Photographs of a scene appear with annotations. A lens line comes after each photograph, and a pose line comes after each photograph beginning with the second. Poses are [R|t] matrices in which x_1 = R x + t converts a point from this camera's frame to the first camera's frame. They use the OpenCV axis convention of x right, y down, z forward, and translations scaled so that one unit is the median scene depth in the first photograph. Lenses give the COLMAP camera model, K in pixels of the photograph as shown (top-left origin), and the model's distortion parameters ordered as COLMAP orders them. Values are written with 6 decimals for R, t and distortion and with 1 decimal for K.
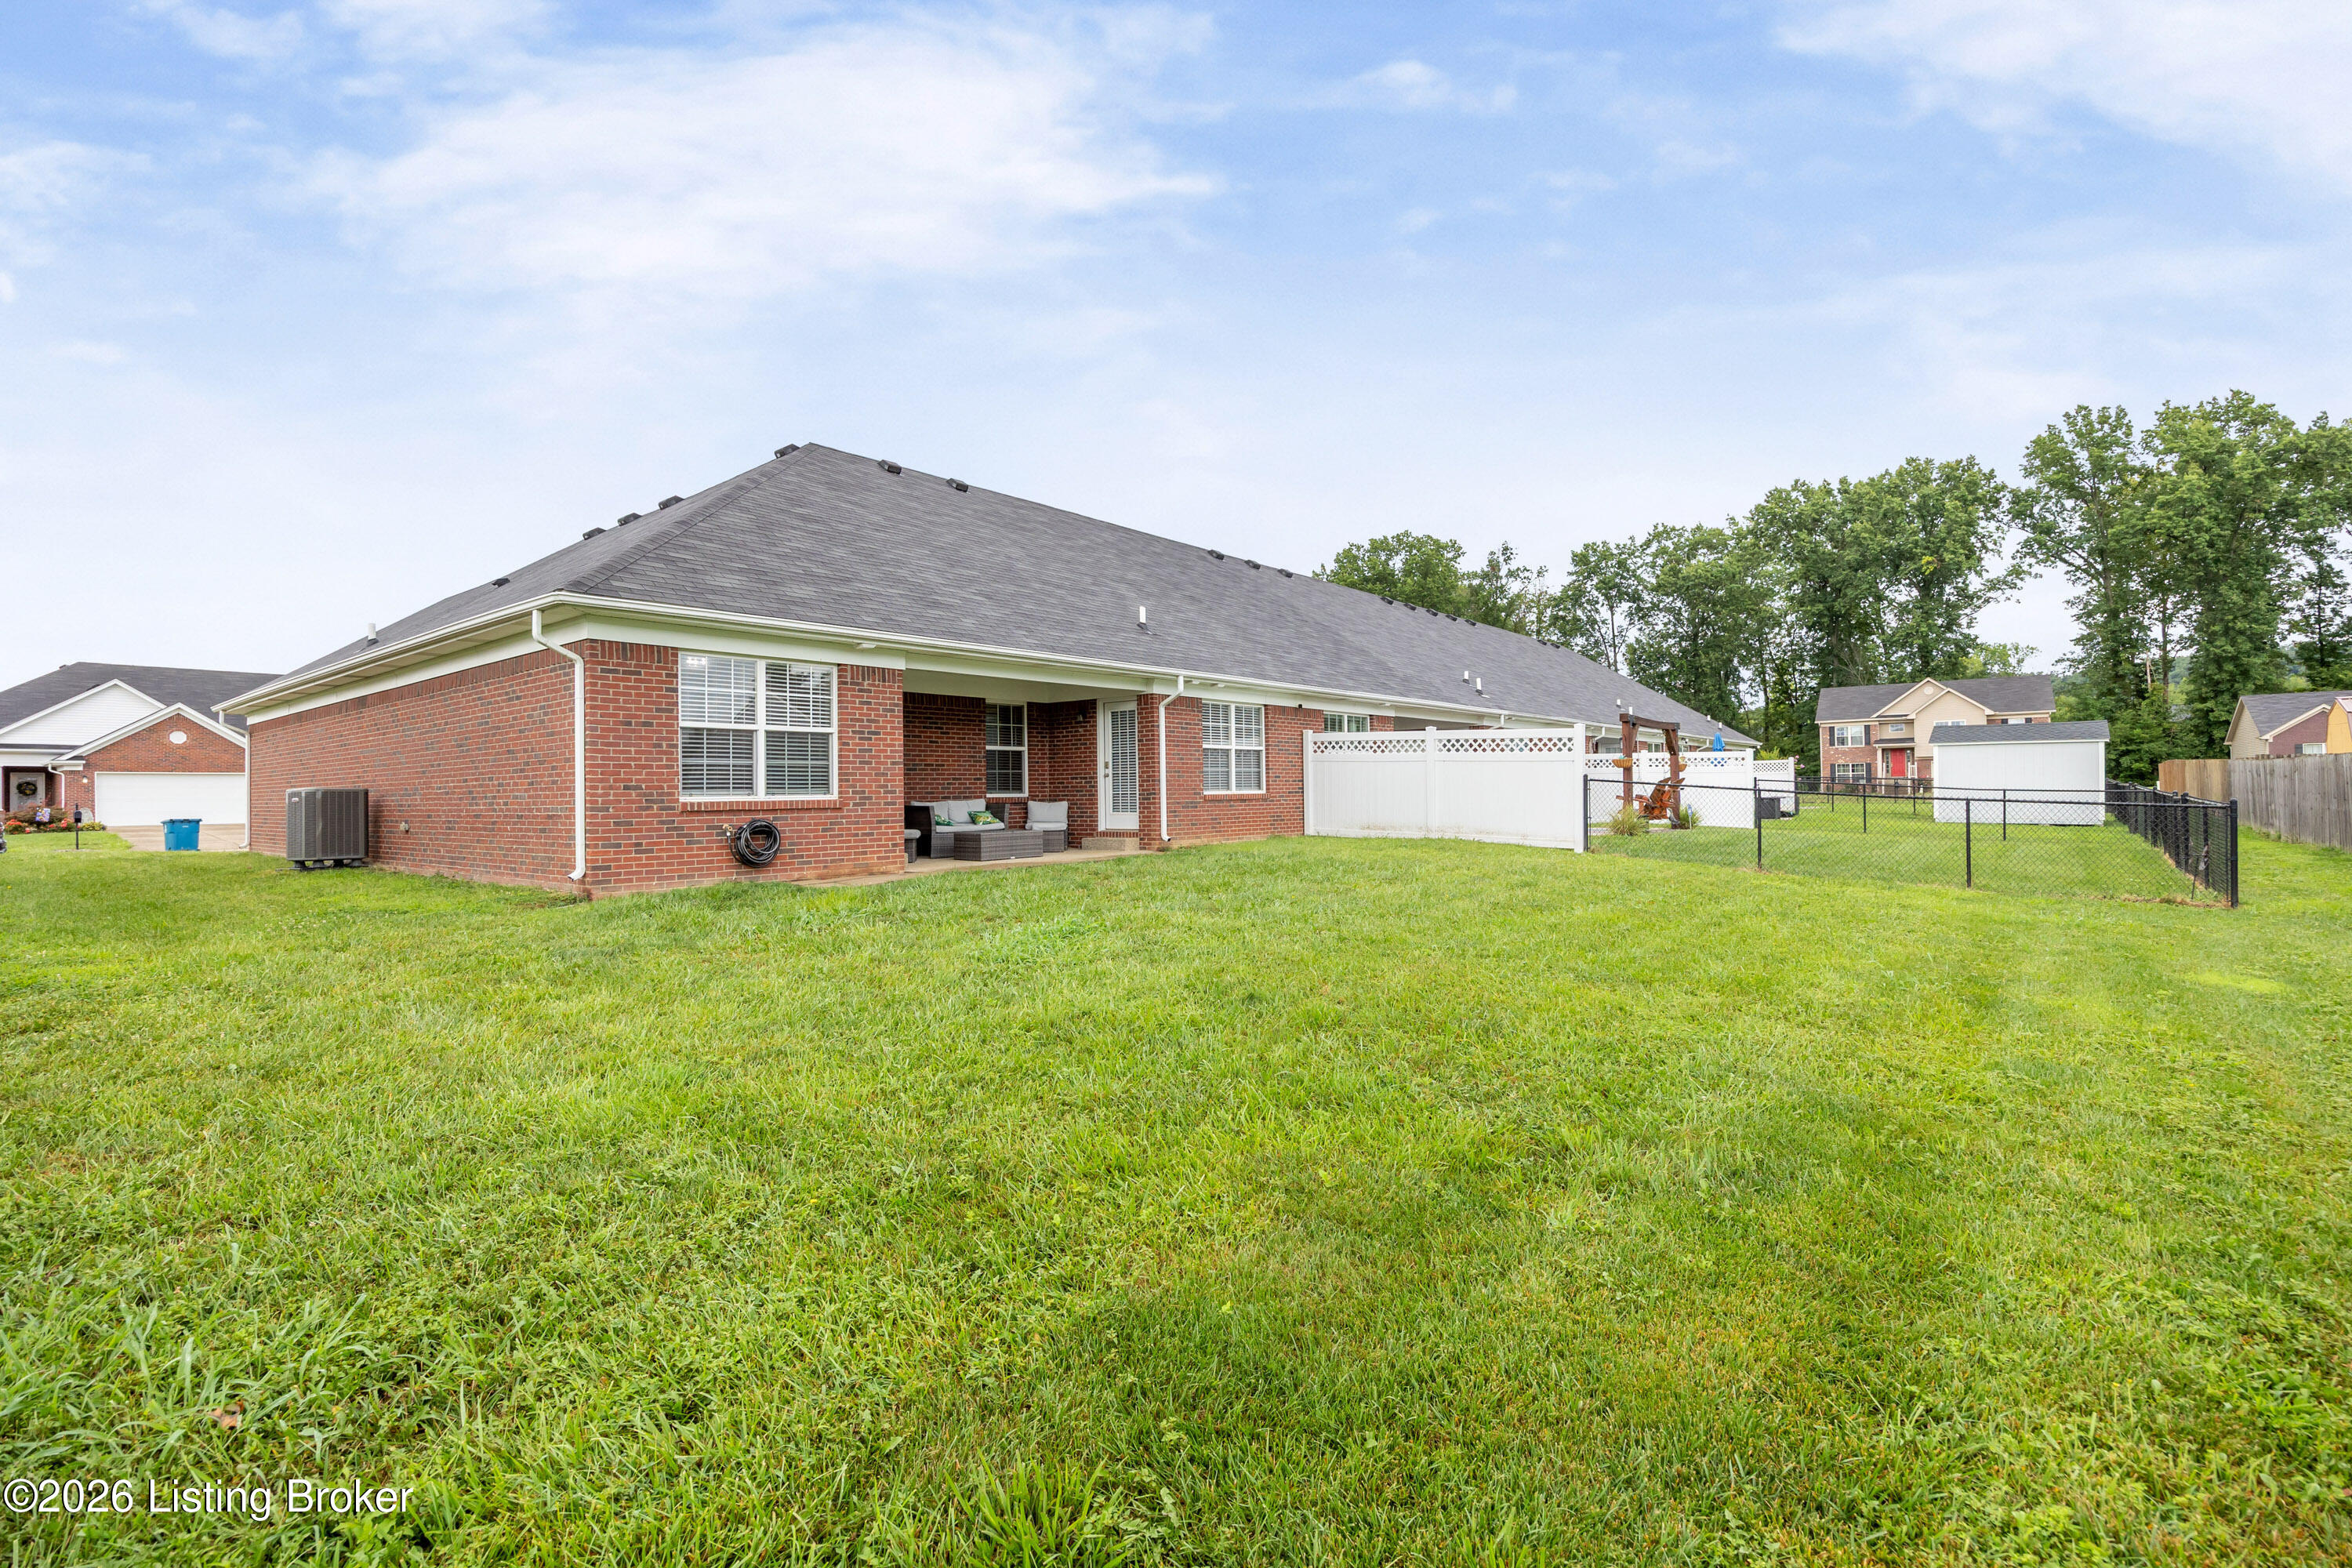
lens RADIAL K [[1150.9, 0, 1176.4], [0, 1150.9, 778.6], [0, 0, 1]] dist [-0.000912, 0.000000]
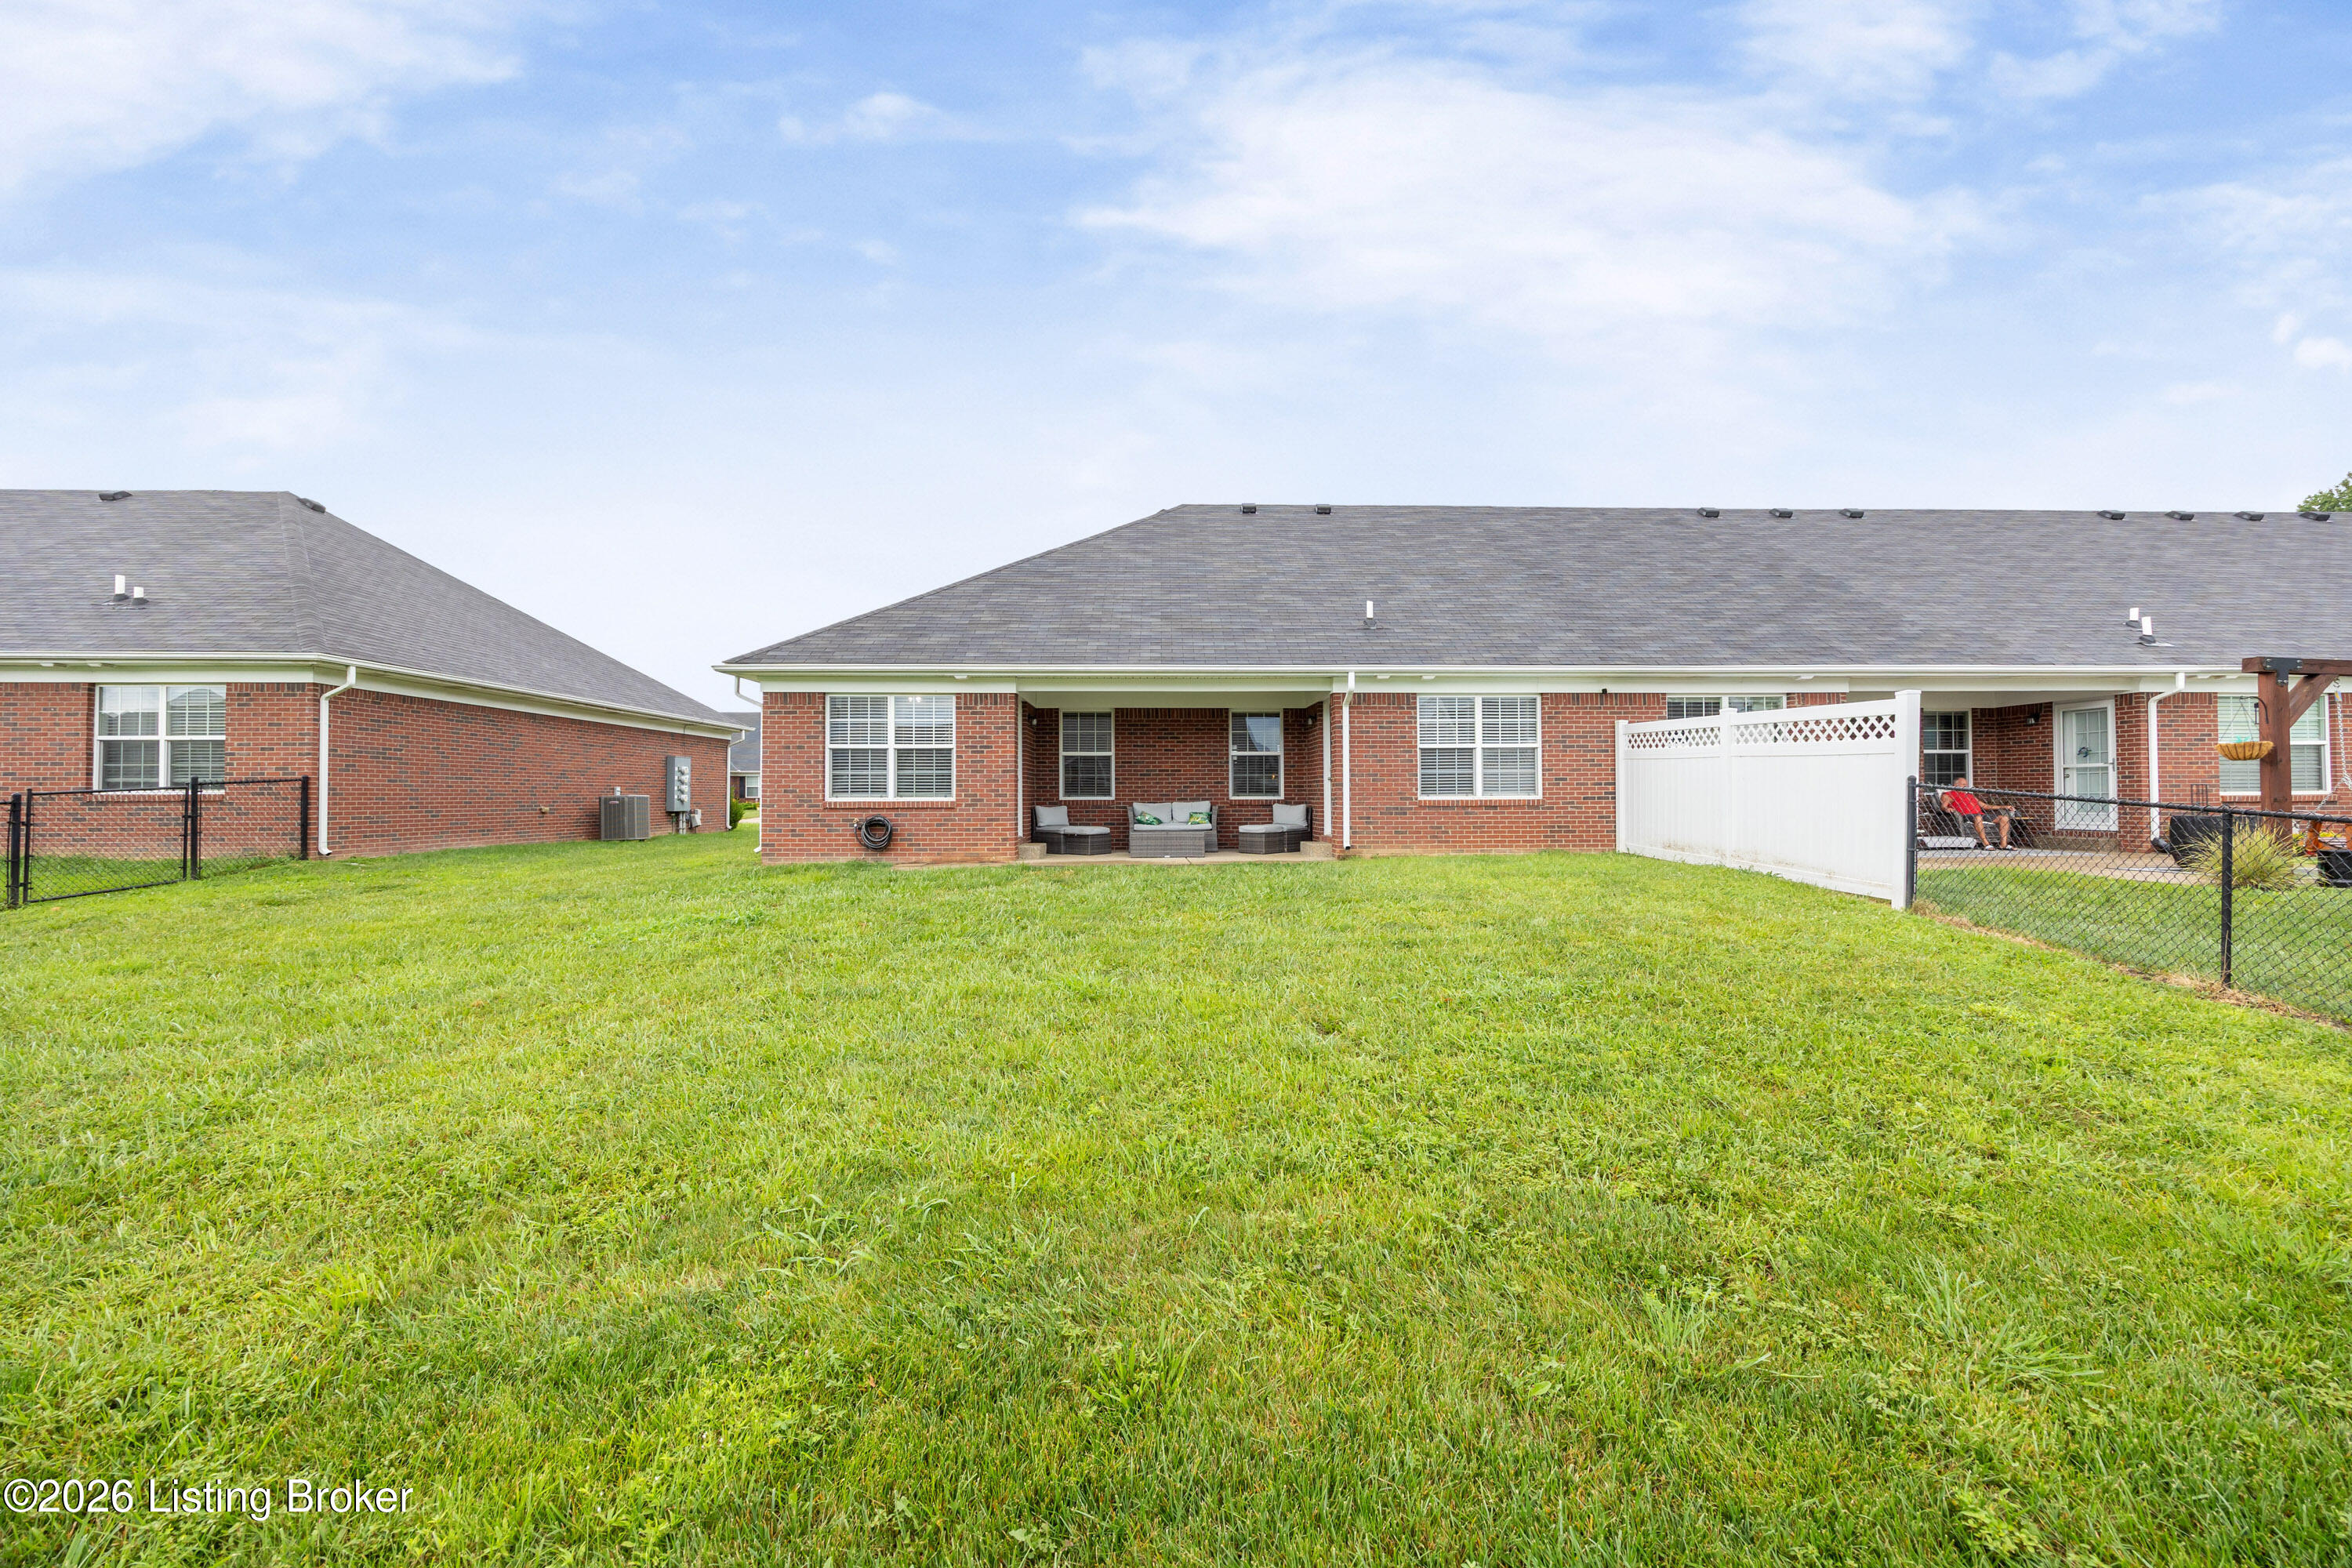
lens RADIAL K [[824.2, 0, 1176.3], [0, 824.2, 788.3], [0, 0, 1]] dist [0.000095, -0.000025]
pose [[0.634637, -0.000392, -0.772810, 0.408895], [0.004949, 0.999981, 0.003558, 0.001723], [0.772794, -0.006083, 0.634627, 0.451378]]
